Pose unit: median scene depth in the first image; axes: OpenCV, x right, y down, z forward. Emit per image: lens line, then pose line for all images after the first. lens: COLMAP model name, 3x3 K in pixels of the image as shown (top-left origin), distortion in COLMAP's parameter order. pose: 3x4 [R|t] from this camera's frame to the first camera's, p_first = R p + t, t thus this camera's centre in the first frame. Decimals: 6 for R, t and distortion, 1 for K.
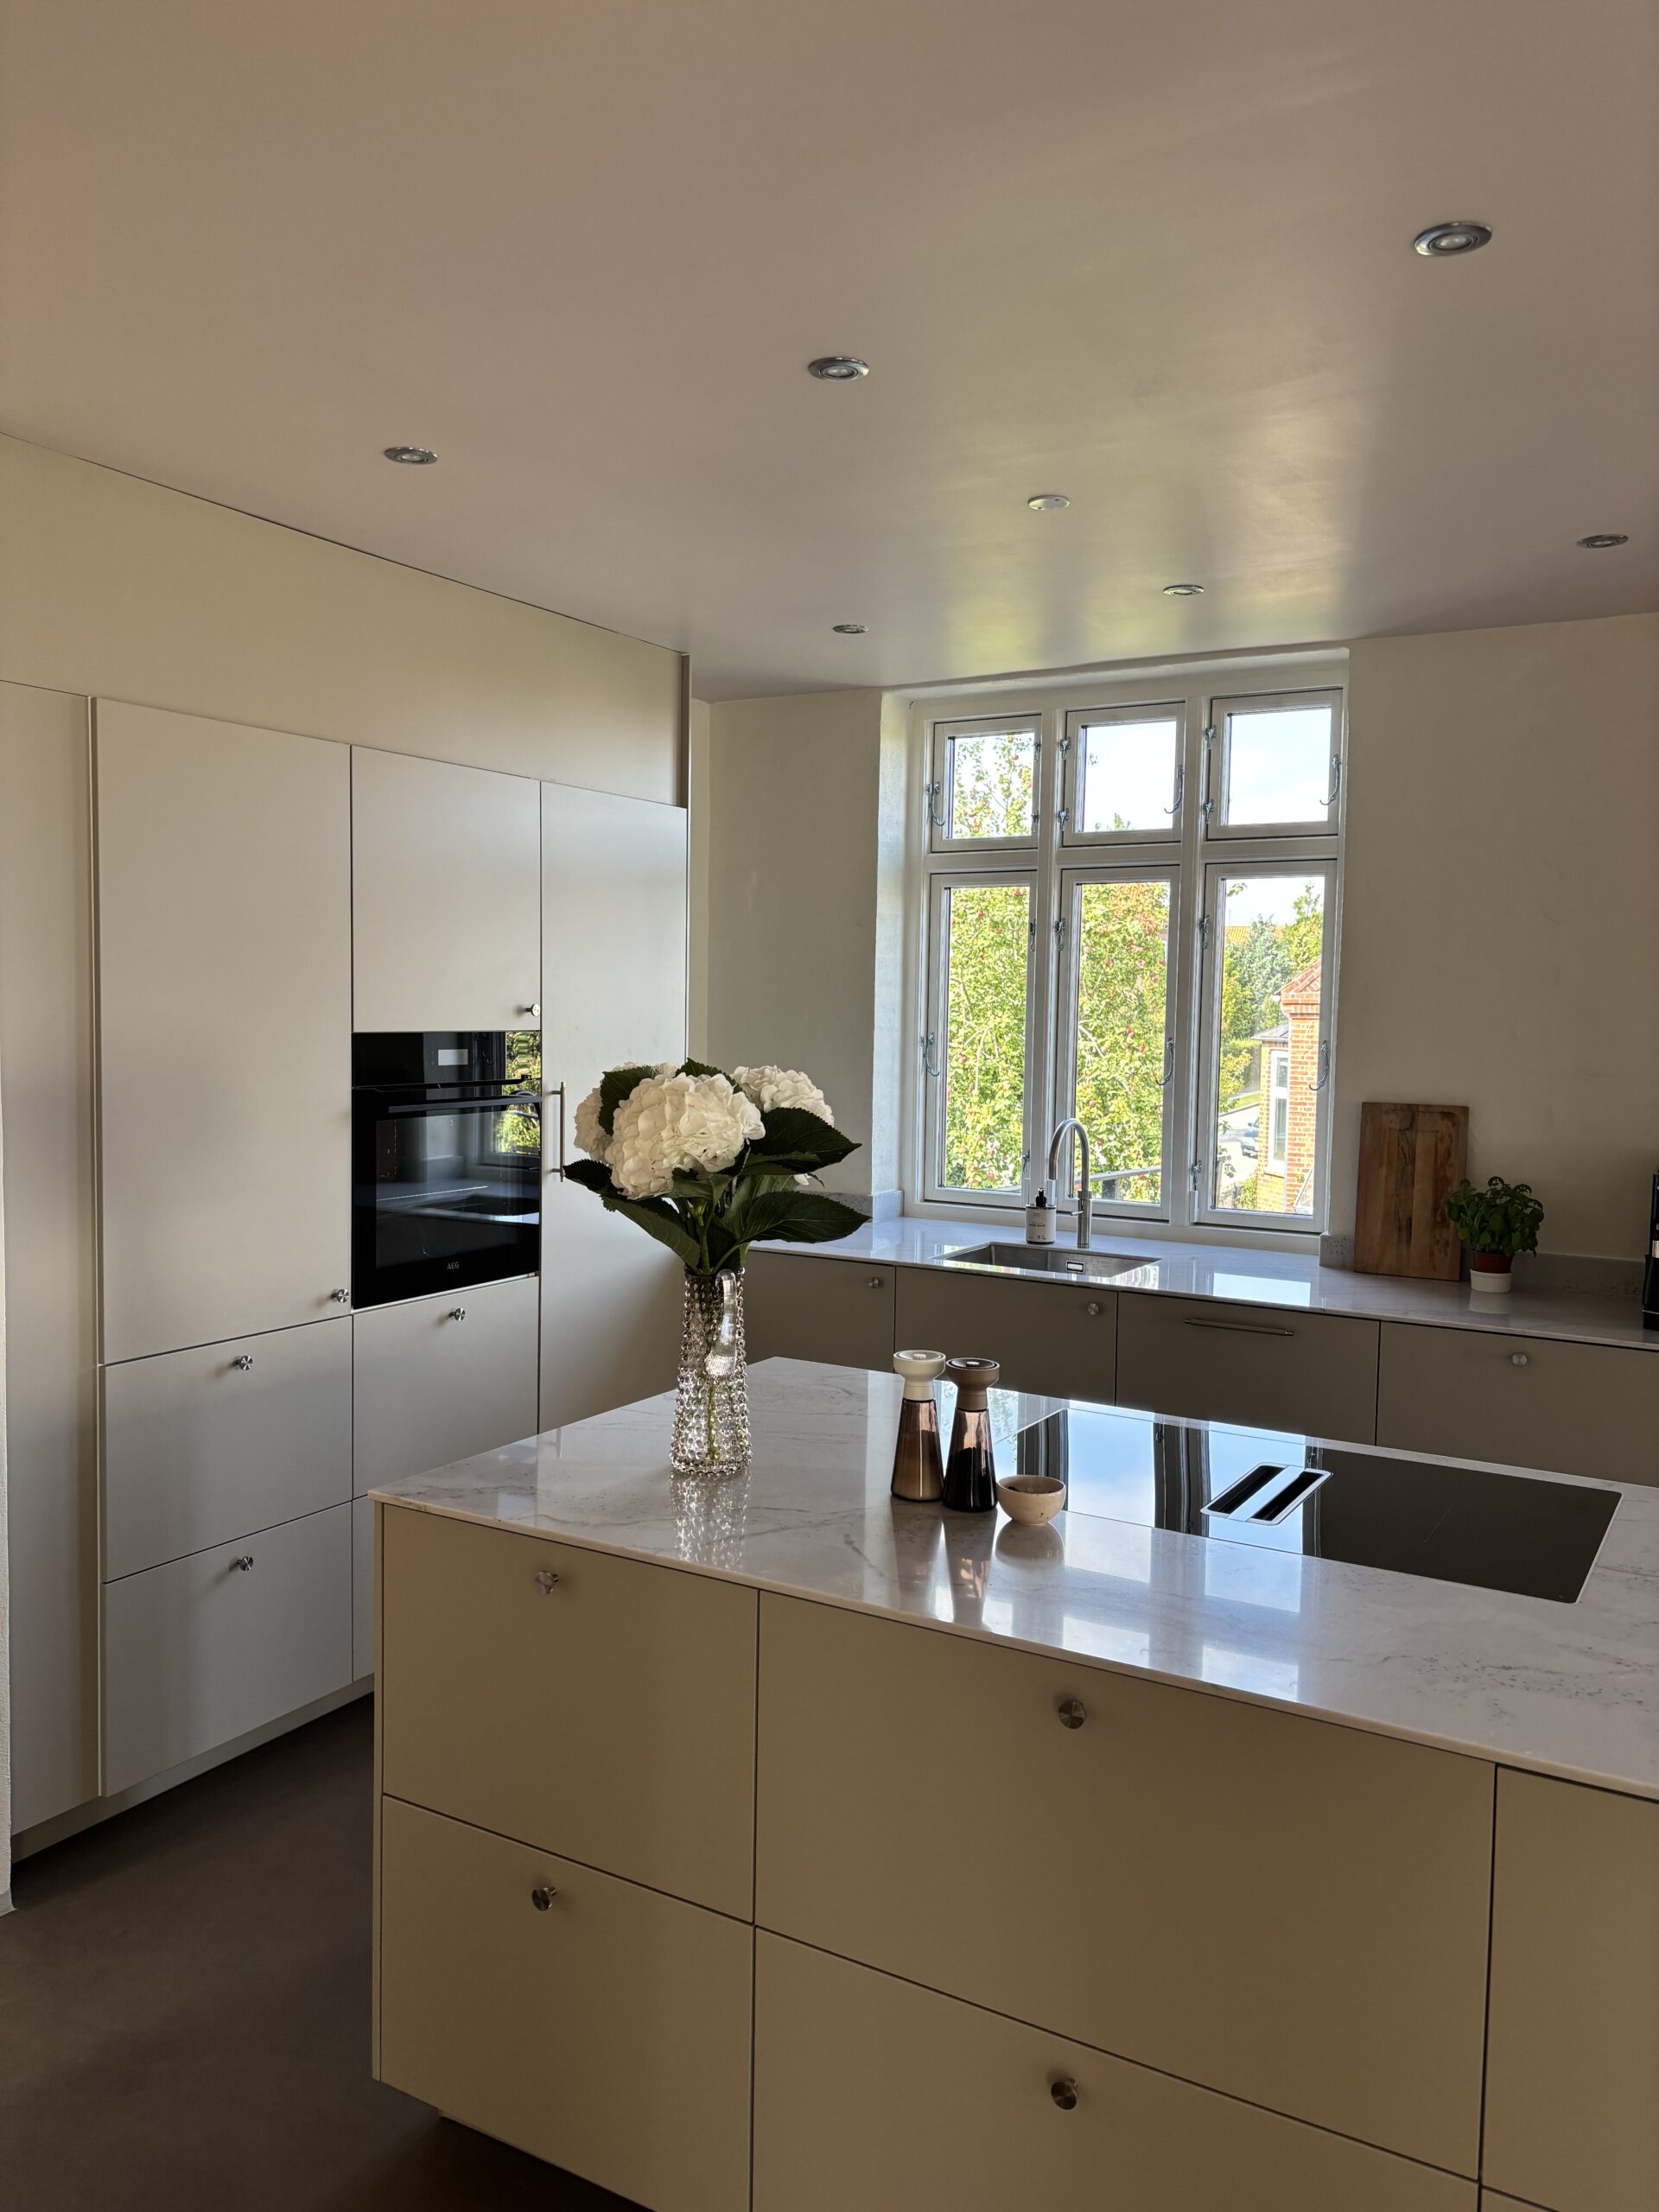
lens RADIAL K [[1674.3, 0, 829.5], [0, 1674.3, 1106.0], [0, 0, 1]] dist [0.033432, 0.002147]
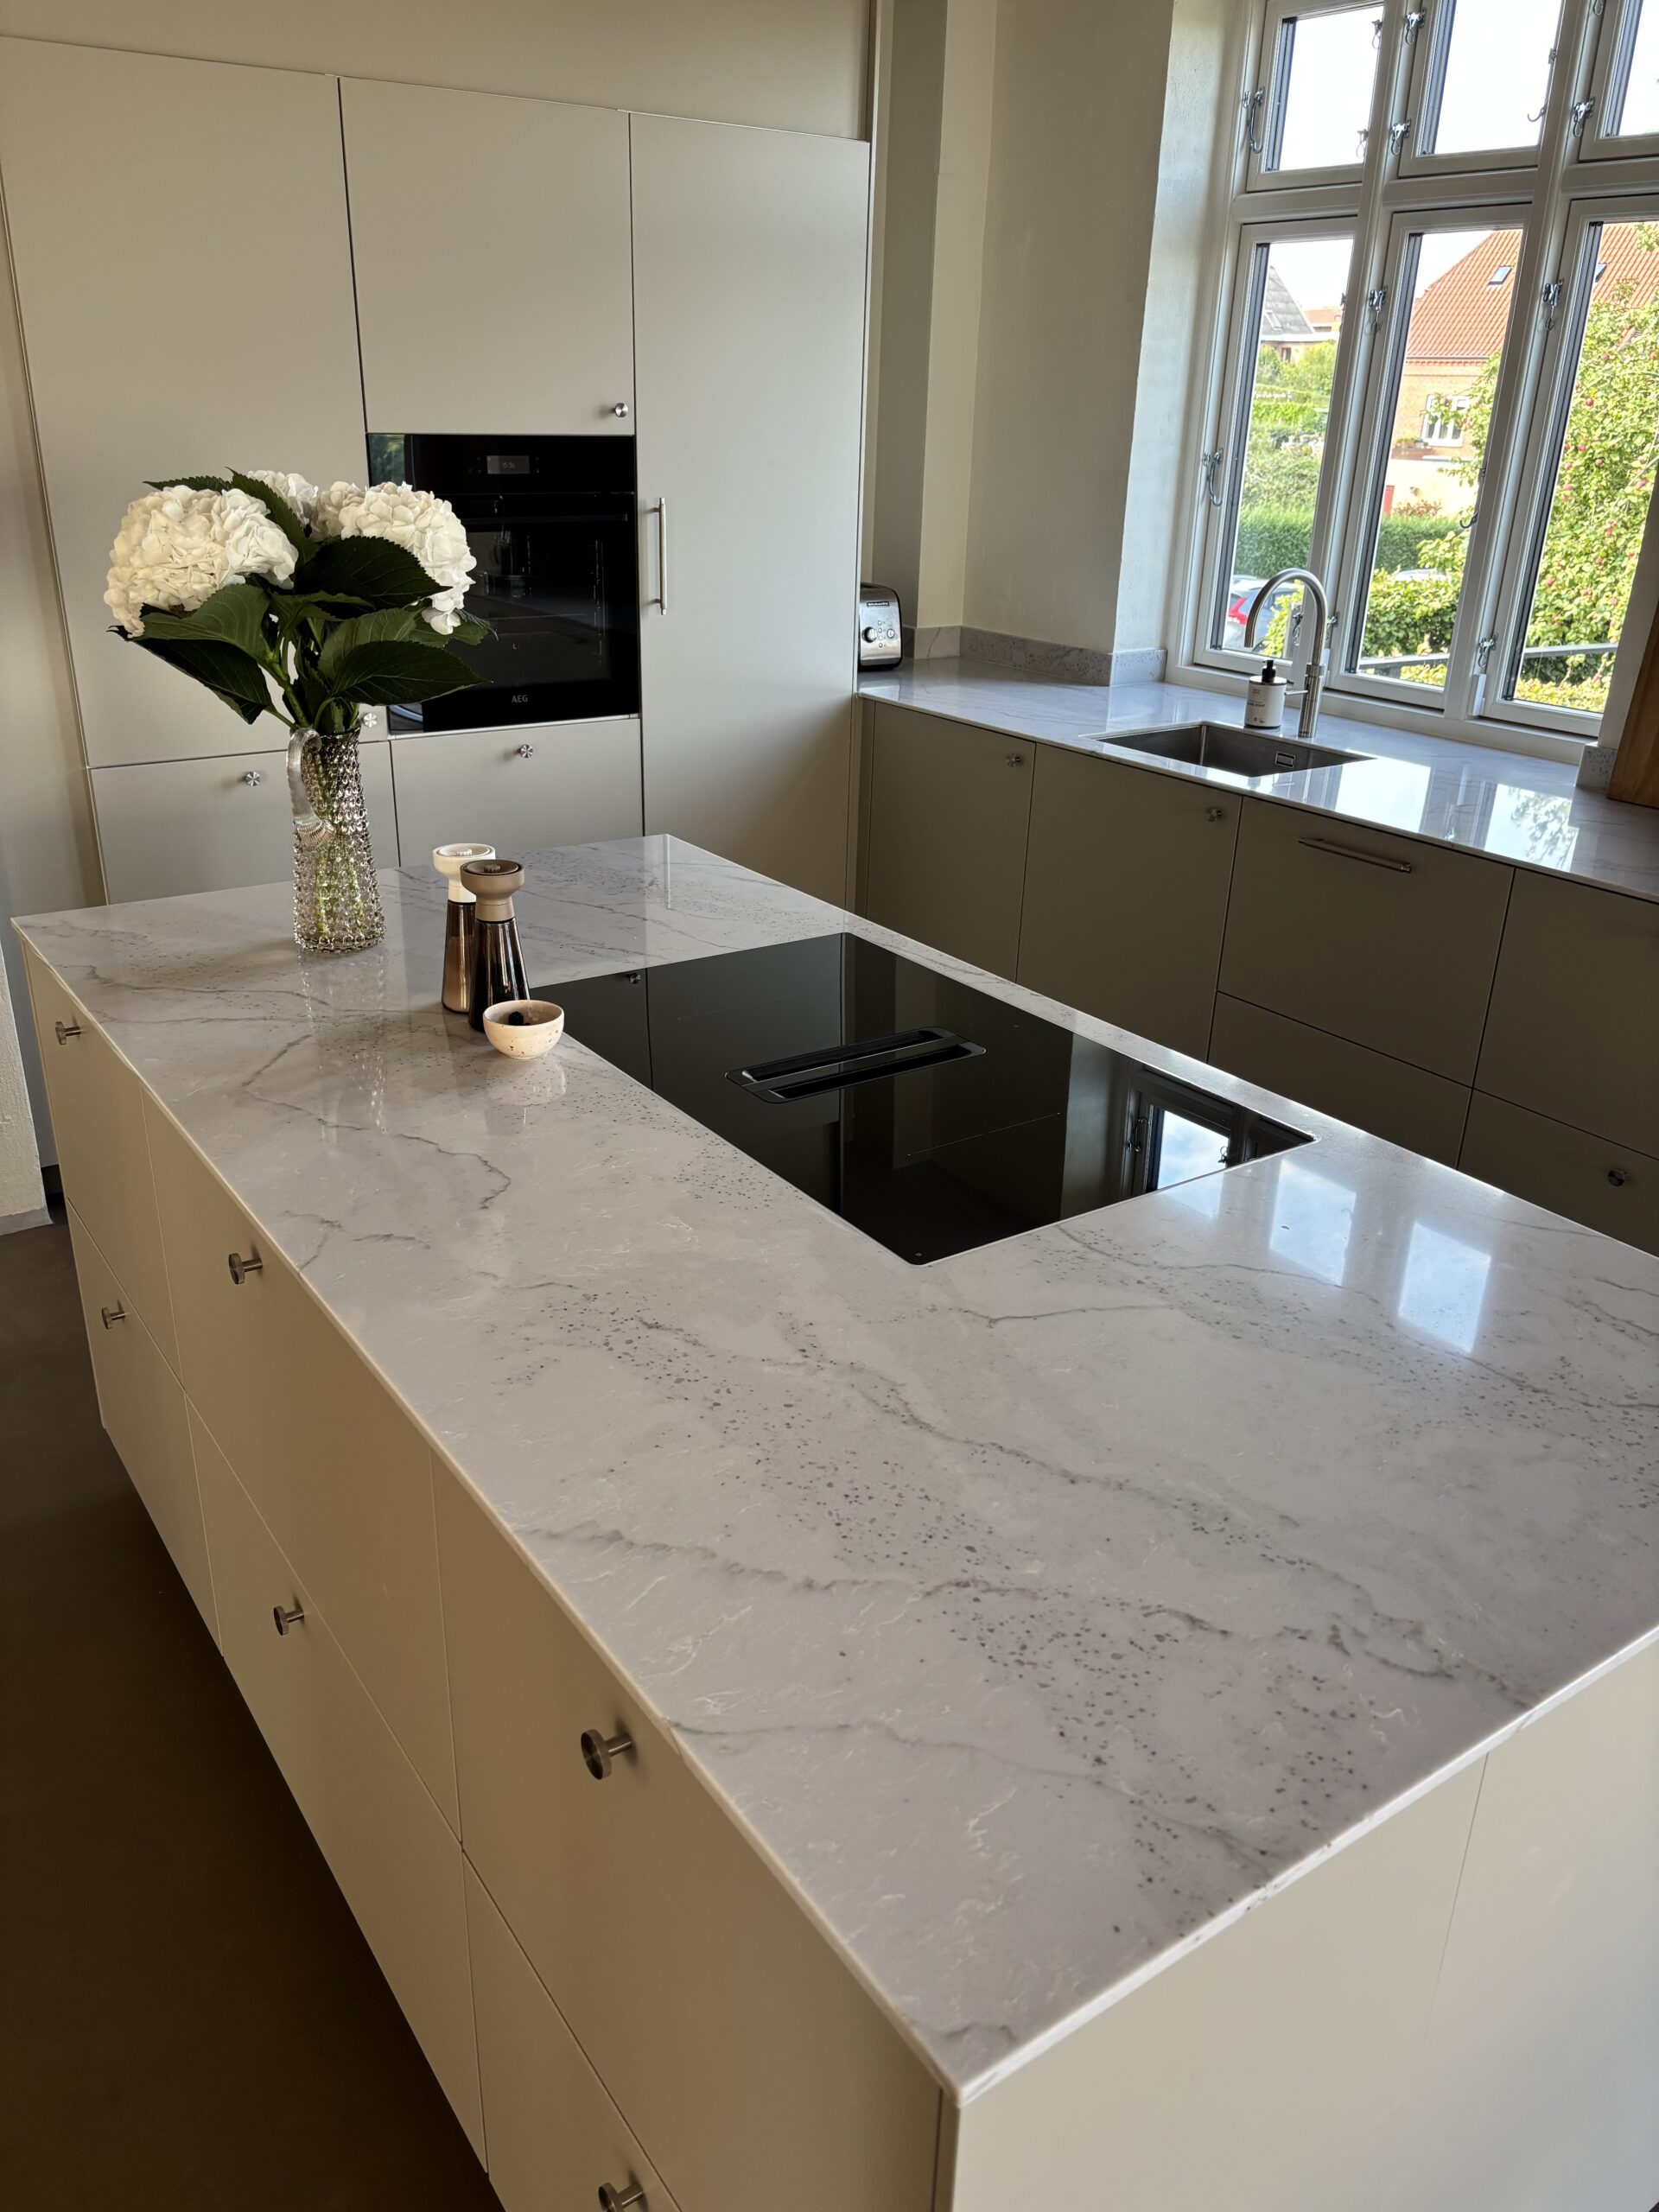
lens RADIAL K [[1696.1, 0, 829.5], [0, 1696.1, 1106.0], [0, 0, 1]] dist [0.049865, -0.076576]
pose [[0.905451, 0.171662, -0.388189, 0.290057], [-0.036898, 0.942939, 0.330916, -0.011123], [0.422844, -0.285305, 0.860119, 0.145362]]
